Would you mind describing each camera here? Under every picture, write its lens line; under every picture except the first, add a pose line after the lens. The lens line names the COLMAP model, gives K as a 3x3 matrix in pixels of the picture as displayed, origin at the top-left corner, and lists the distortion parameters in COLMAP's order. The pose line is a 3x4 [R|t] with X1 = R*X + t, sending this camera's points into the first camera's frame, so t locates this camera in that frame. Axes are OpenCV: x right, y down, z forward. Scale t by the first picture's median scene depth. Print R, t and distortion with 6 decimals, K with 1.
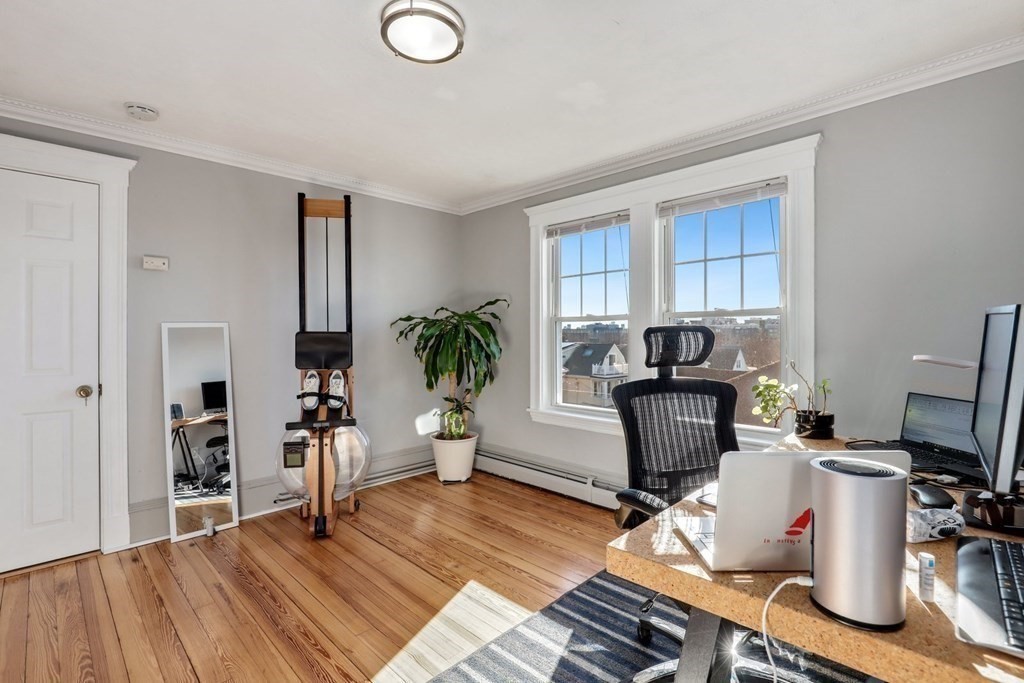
lens RADIAL K [[478.6, 0, 512.0], [0, 478.6, 341.5], [0, 0, 1]] dist [-0.004503, -0.000243]
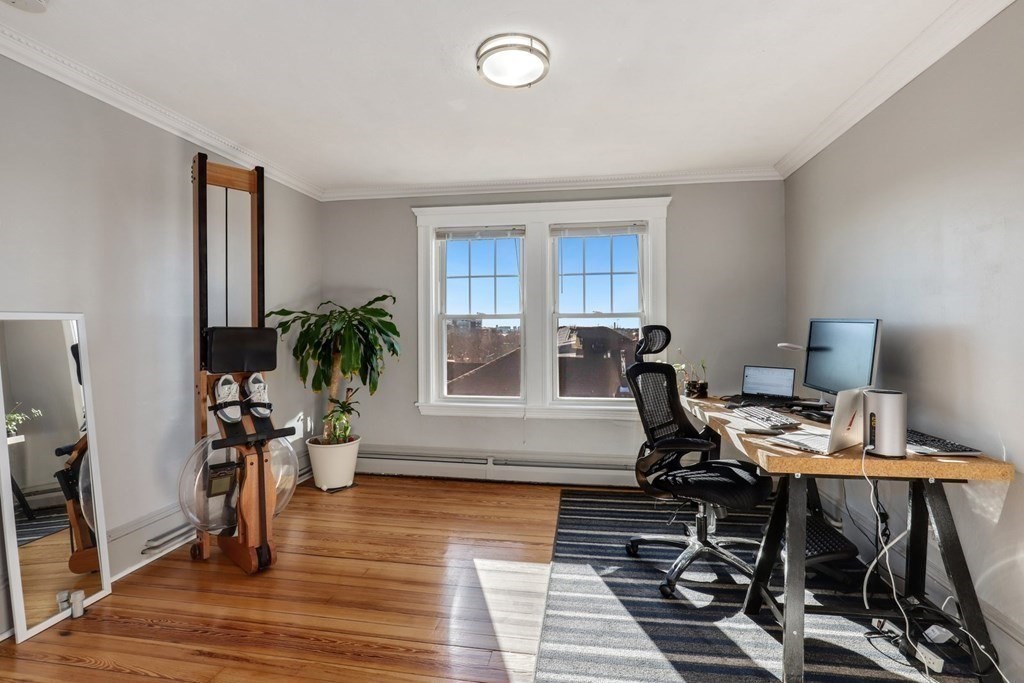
lens RADIAL K [[494.7, 0, 495.8], [0, 494.7, 336.3], [0, 0, 1]] dist [-0.003429, 0.000074]
pose [[0.814567, -0.005297, 0.580045, -0.512673], [0.006545, 0.999979, -0.000060, -0.002205], [-0.580032, 0.003845, 0.814584, 0.042920]]
